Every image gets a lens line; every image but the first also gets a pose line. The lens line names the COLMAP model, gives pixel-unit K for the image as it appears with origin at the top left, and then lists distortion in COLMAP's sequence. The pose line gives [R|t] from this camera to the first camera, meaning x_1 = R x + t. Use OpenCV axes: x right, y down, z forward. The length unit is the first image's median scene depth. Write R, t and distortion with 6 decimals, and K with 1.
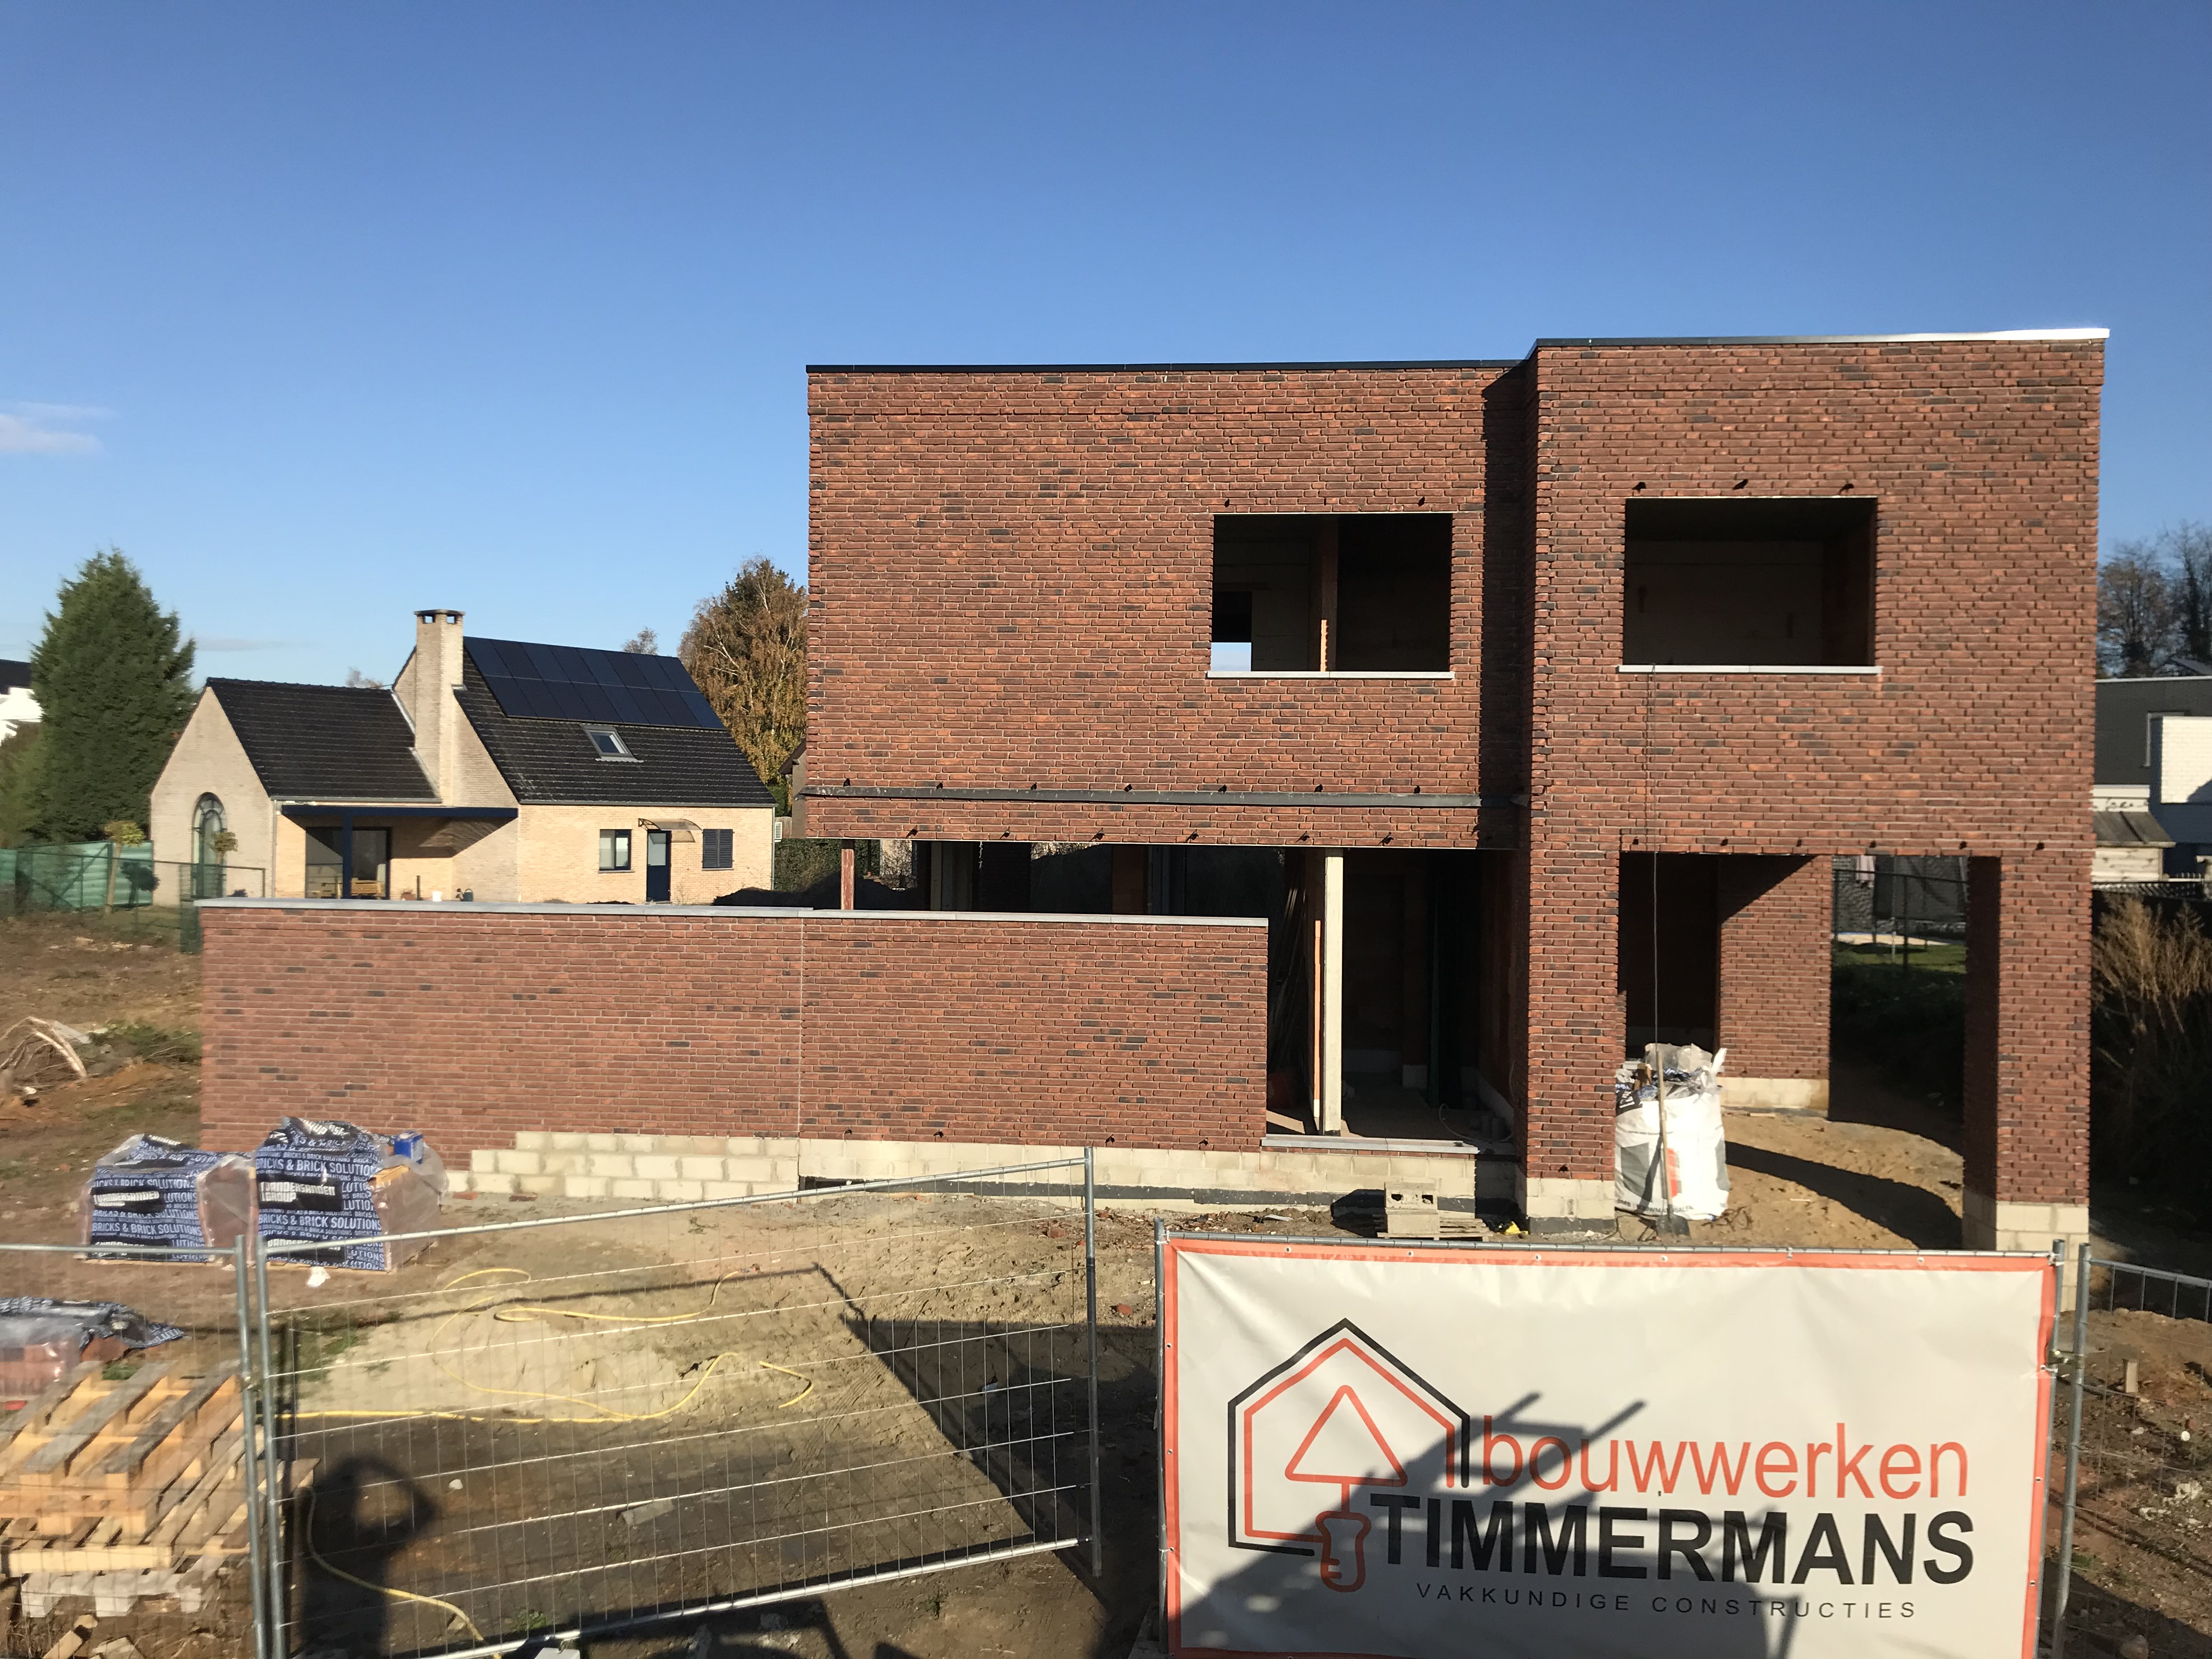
lens RADIAL K [[1861.4, 0, 1083.9], [0, 1861.4, 831.9], [0, 0, 1]] dist [0.060661, -0.129530]
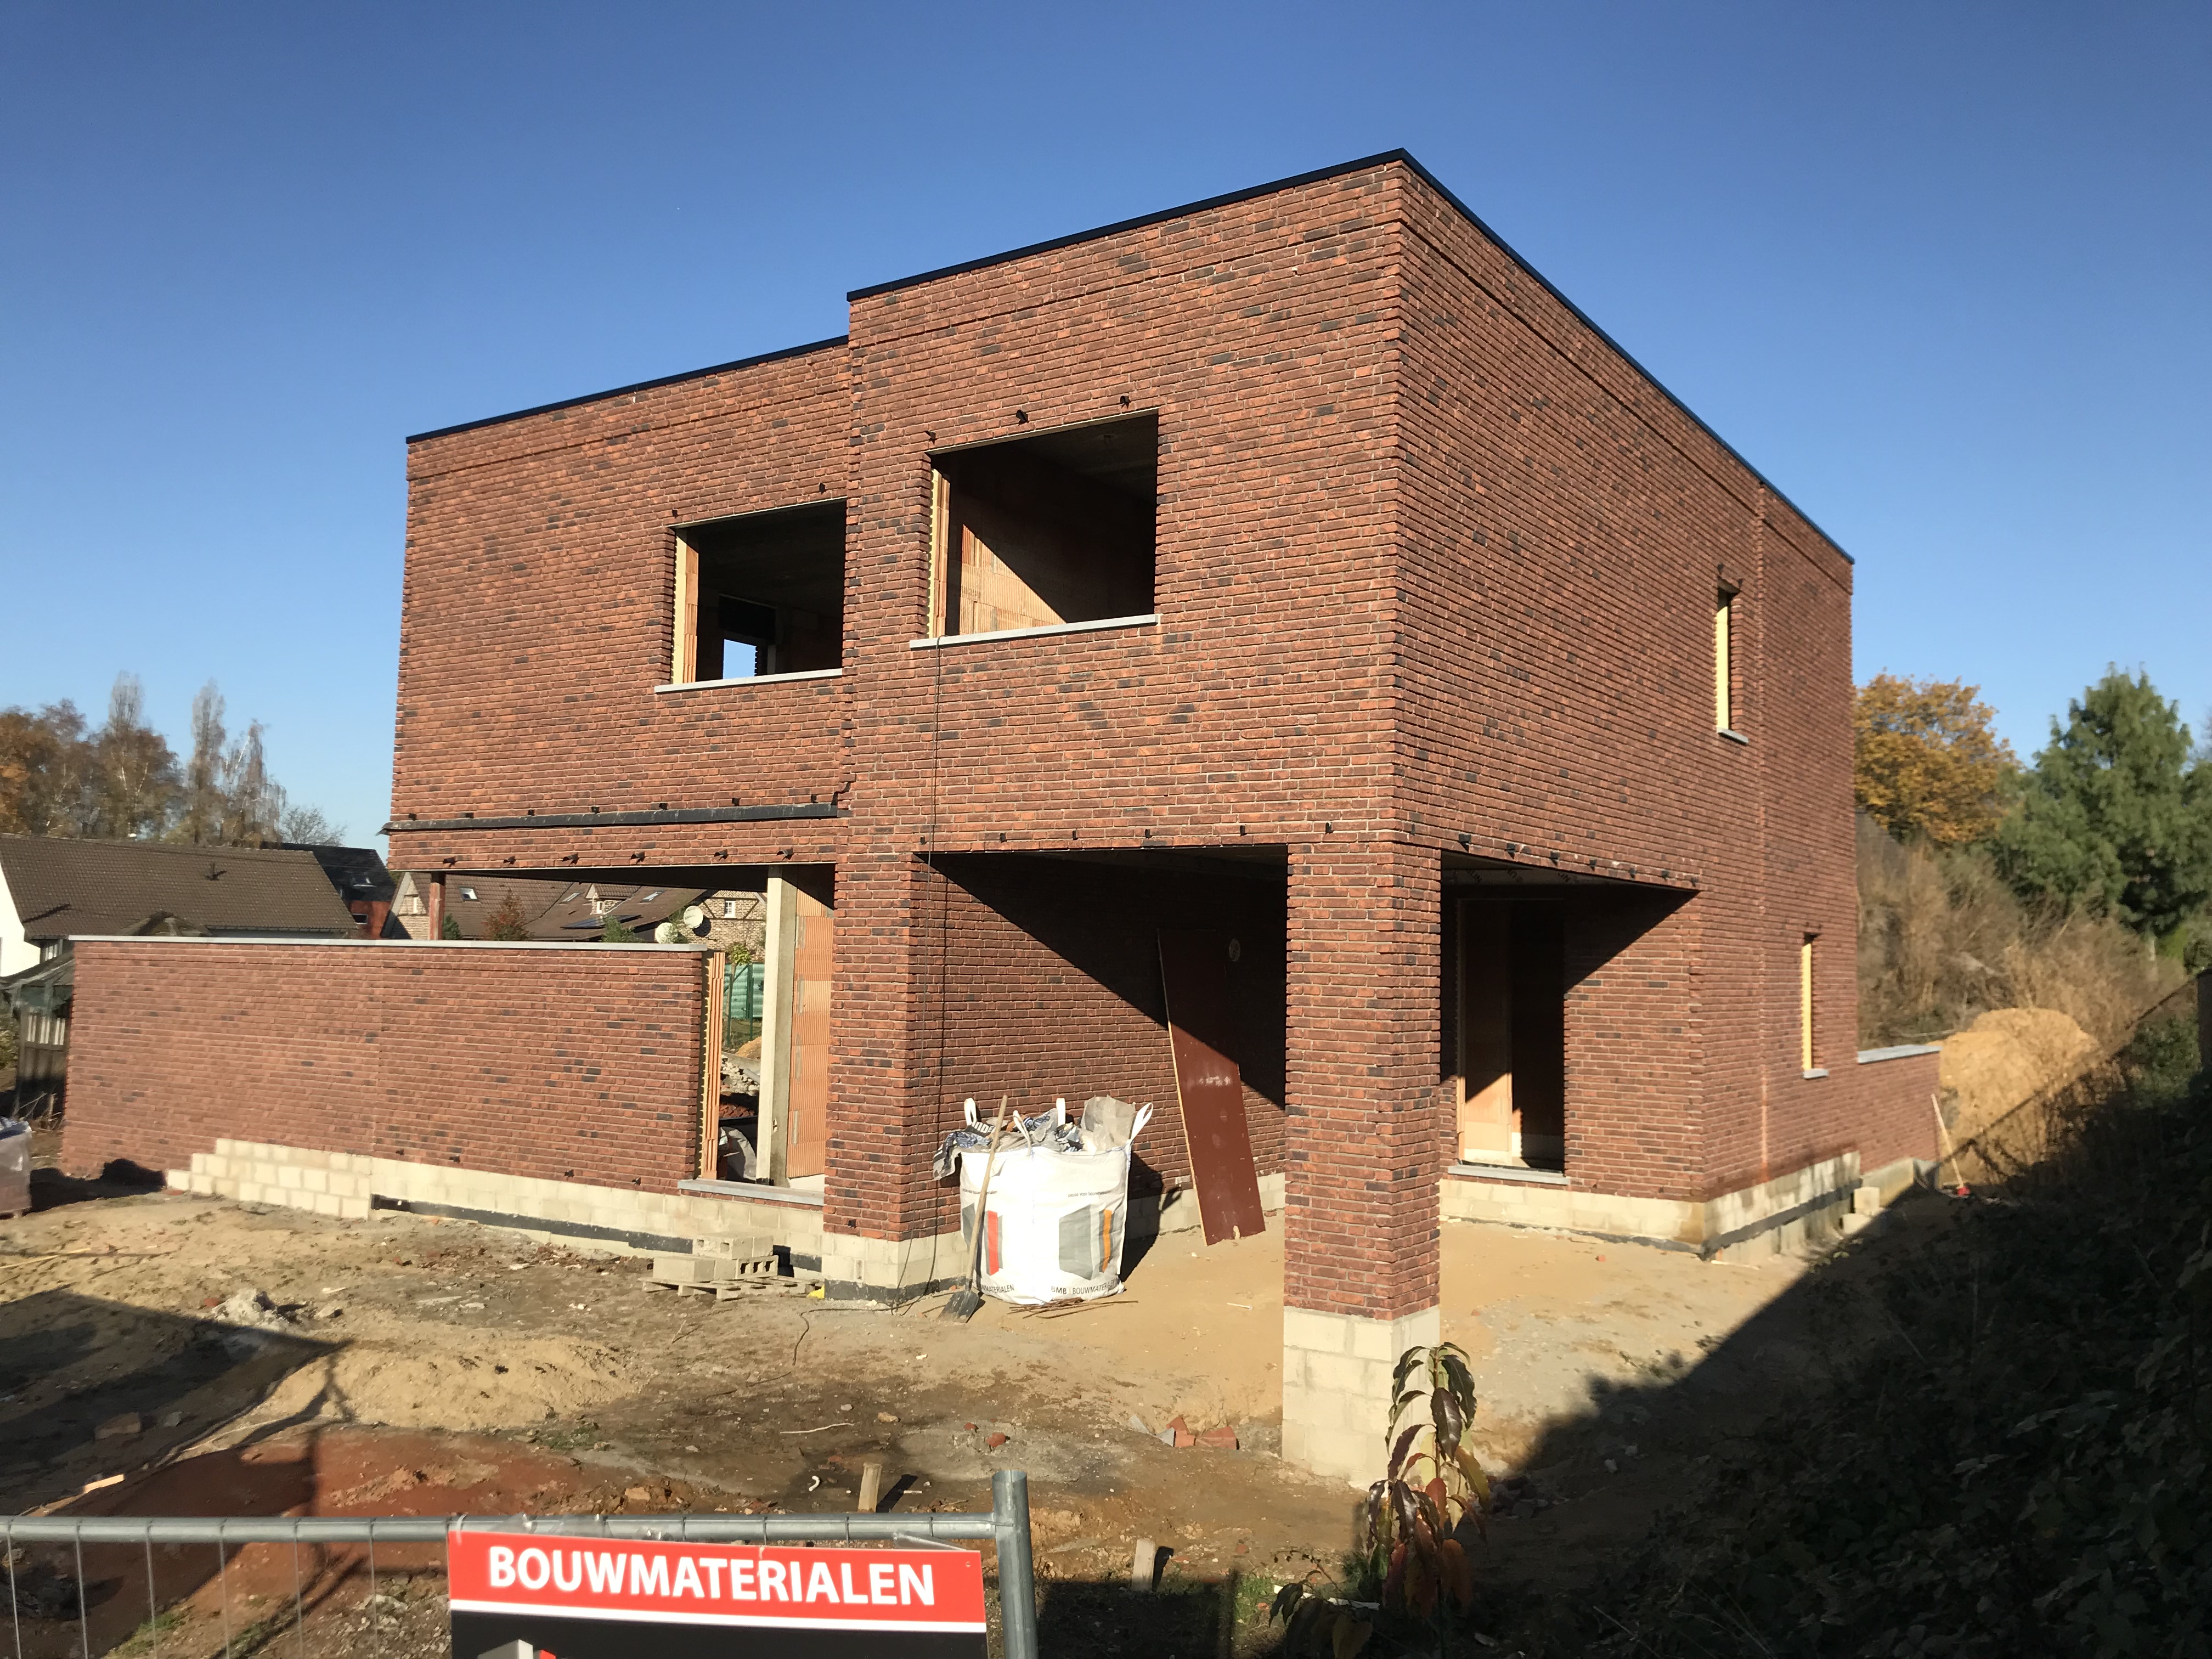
lens RADIAL K [[1861.4, 0, 1257.5], [0, 1861.4, 834.4], [0, 0, 1]] dist [0.060661, -0.129530]
pose [[0.870947, -0.034928, -0.490133, 0.807945], [-0.015076, 0.995101, -0.097703, 0.079643], [0.491145, 0.092483, 0.866154, 0.318858]]
